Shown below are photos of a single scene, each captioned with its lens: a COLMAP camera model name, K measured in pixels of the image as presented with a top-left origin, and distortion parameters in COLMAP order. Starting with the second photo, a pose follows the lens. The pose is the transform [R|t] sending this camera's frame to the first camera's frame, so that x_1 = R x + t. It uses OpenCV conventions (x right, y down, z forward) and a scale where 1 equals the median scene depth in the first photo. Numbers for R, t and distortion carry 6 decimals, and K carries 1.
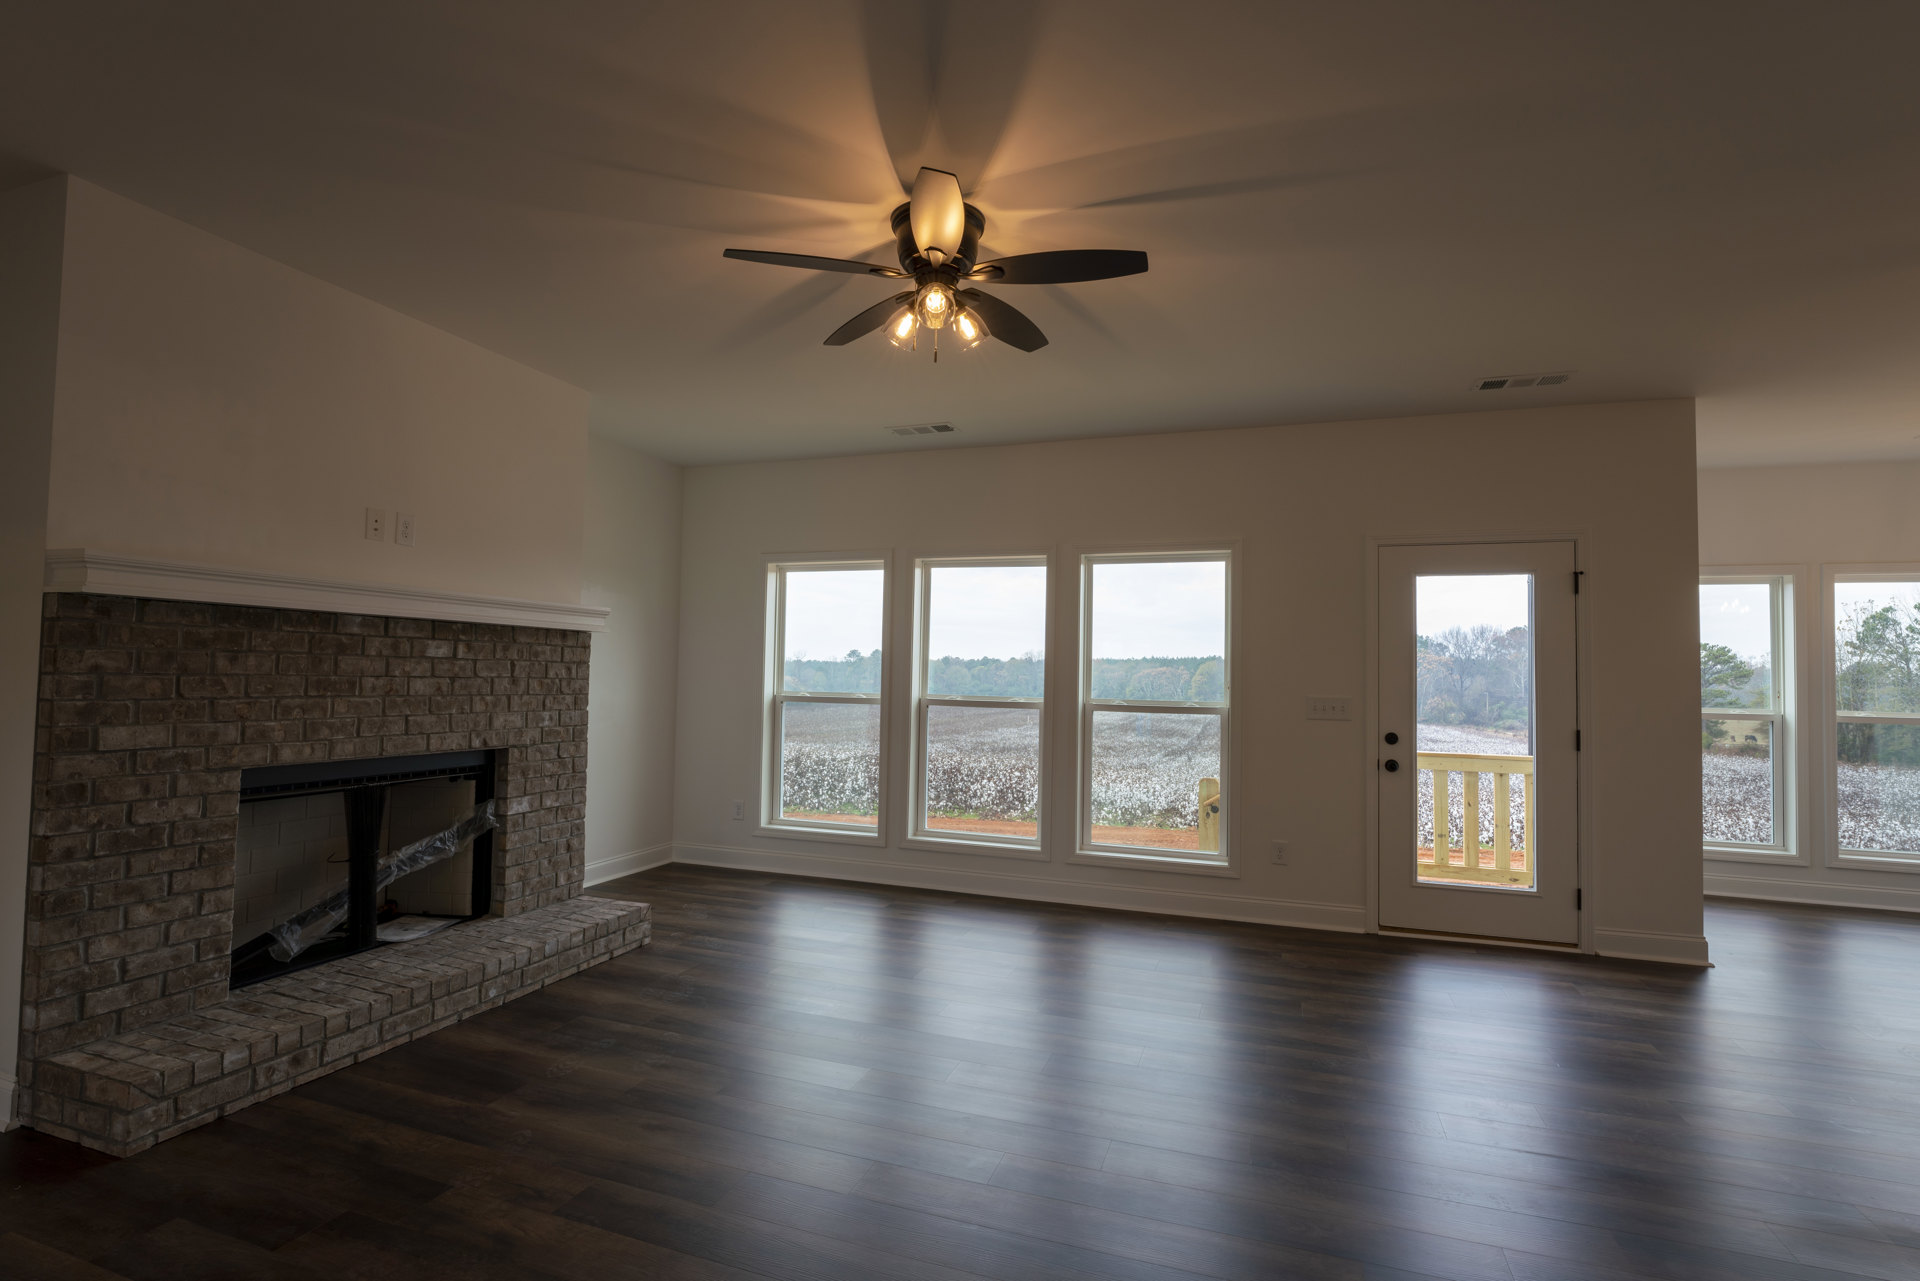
lens RADIAL K [[906.0, 0, 952.1], [0, 906.0, 638.2], [0, 0, 1]] dist [-0.015521, 0.000913]
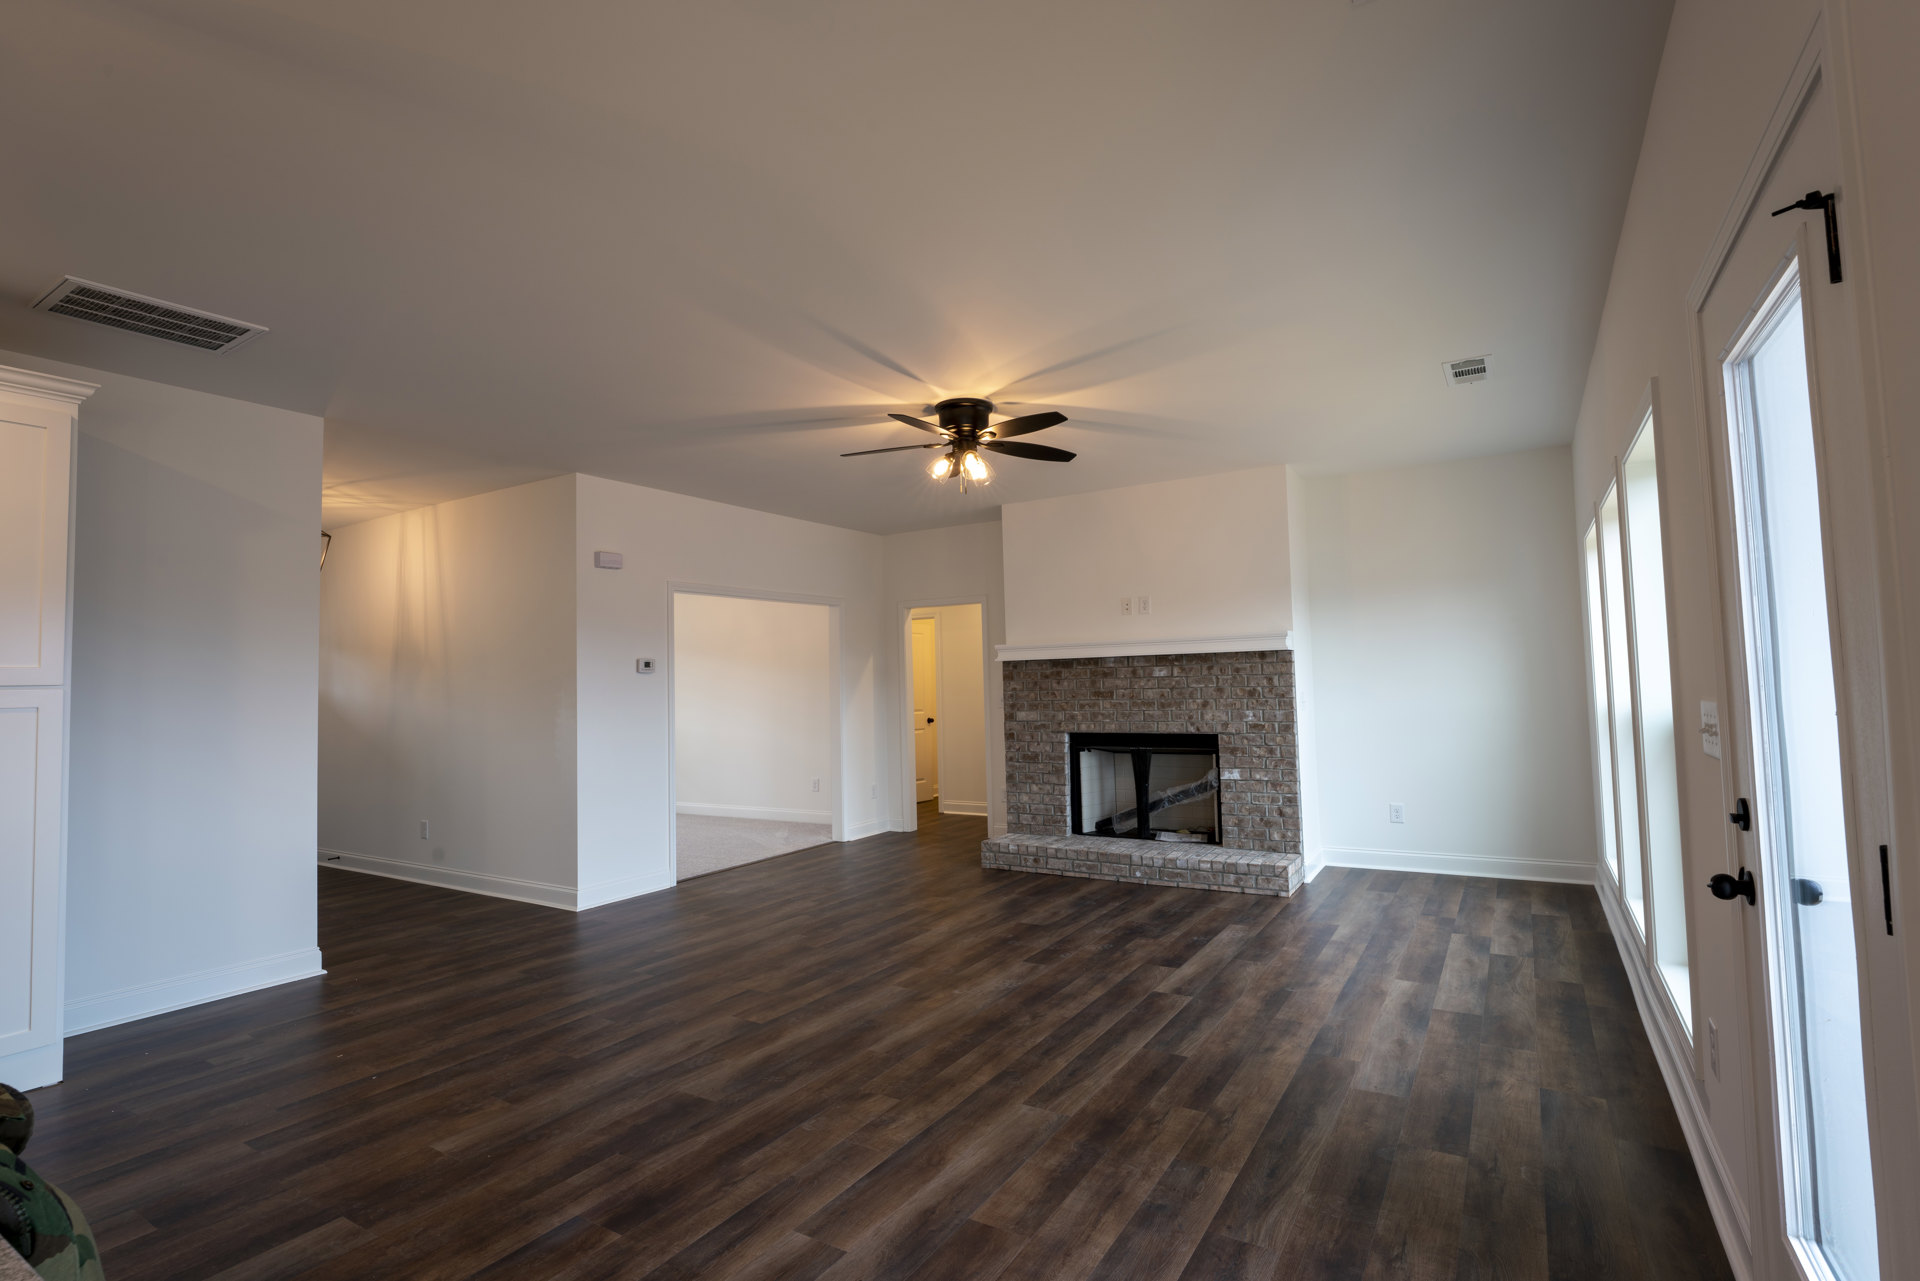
lens RADIAL K [[907.9, 0, 953.2], [0, 907.9, 637.5], [0, 0, 1]] dist [-0.016112, -0.000647]
pose [[-0.208074, -0.062791, -0.976096, 1.266231], [0.063349, 0.994977, -0.077510, 0.059620], [0.976059, -0.077963, -0.203051, 1.043444]]
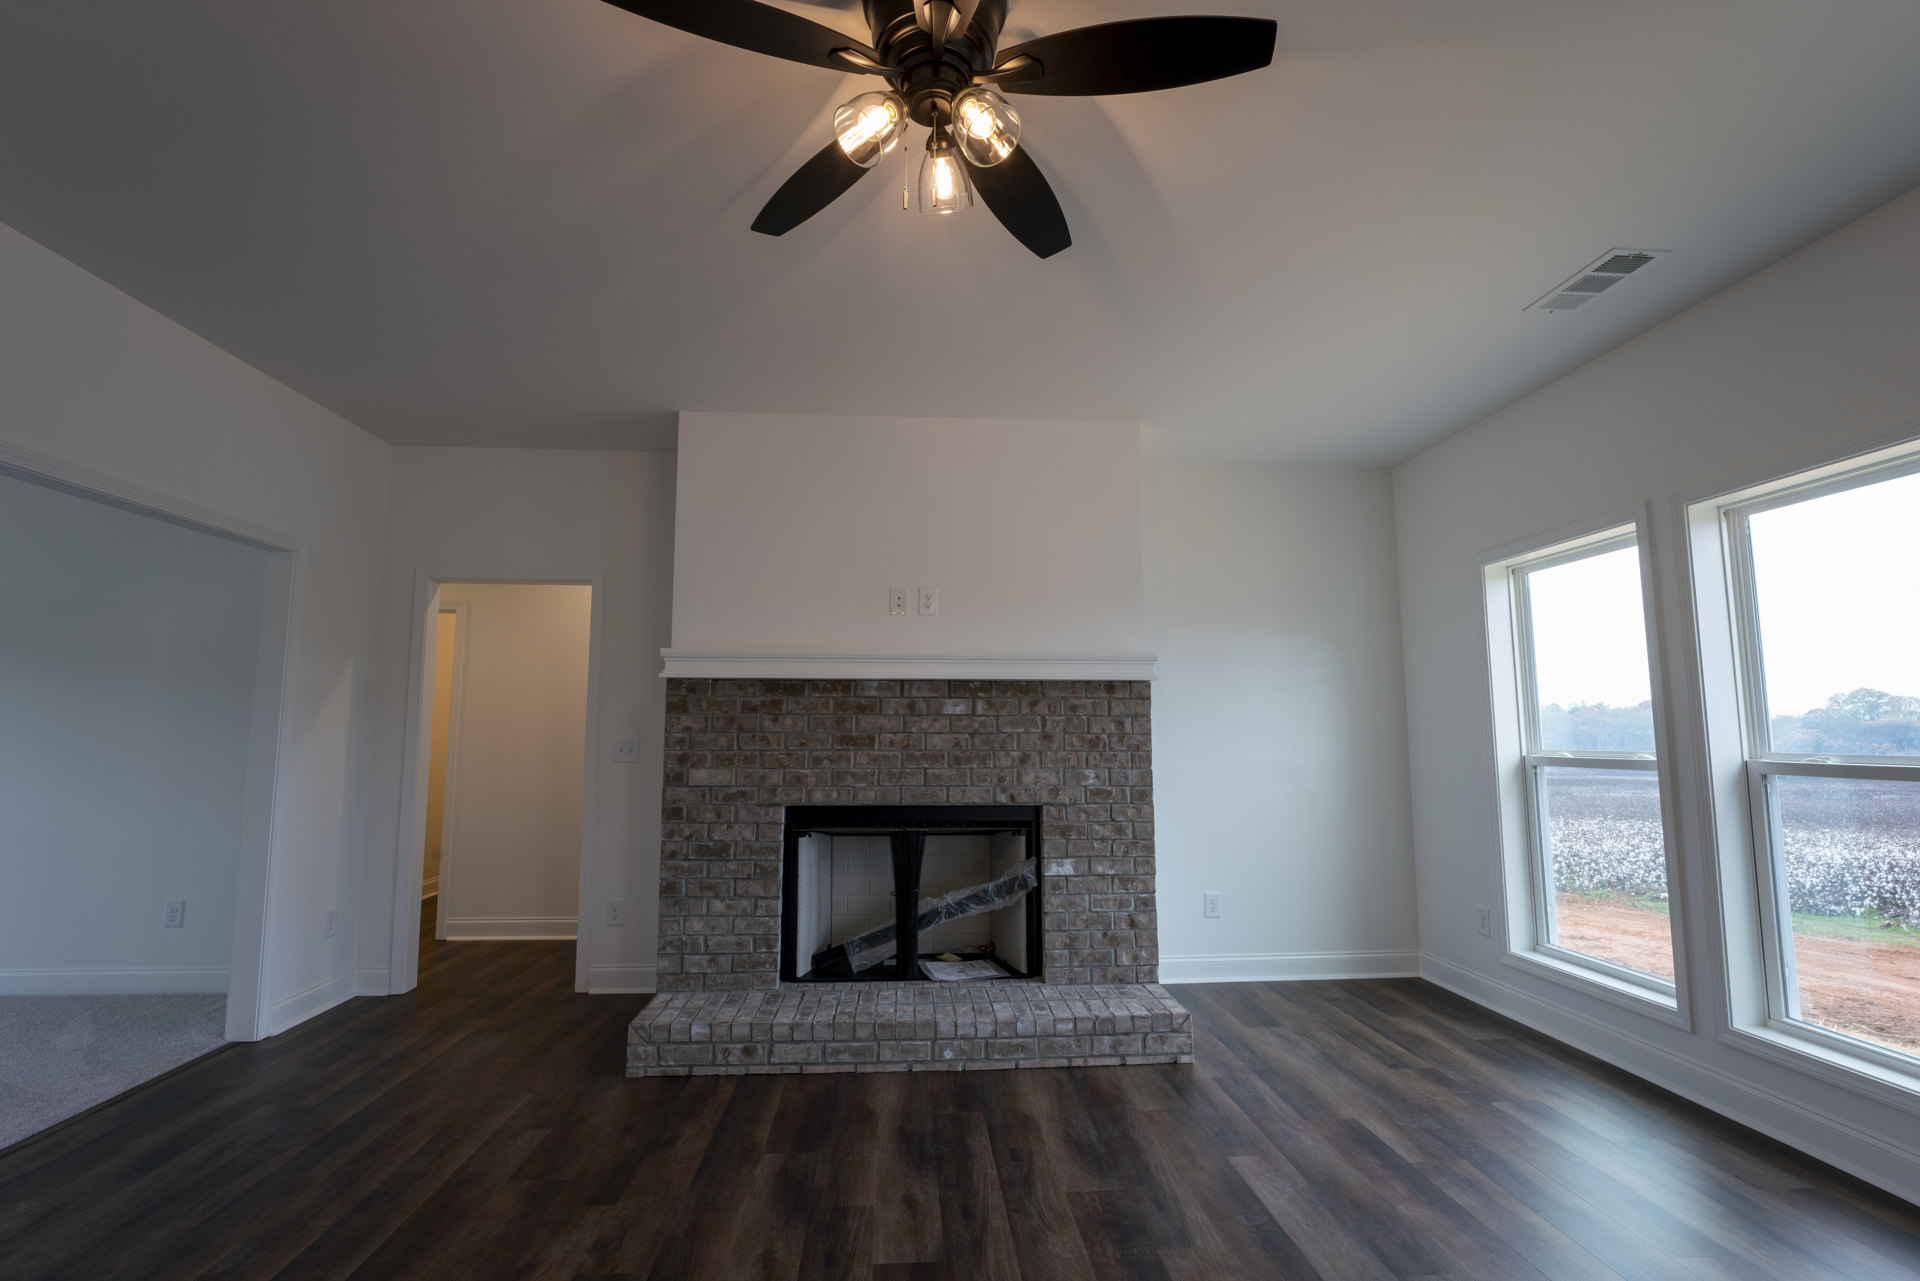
lens RADIAL K [[866.0, 0, 954.2], [0, 866.0, 637.9], [0, 0, 1]] dist [-0.016055, 0.000219]
pose [[0.404820, -0.121292, -0.906316, 0.399524], [0.045969, 0.992610, -0.112308, 0.049775], [0.913240, 0.003802, 0.407404, 0.622749]]
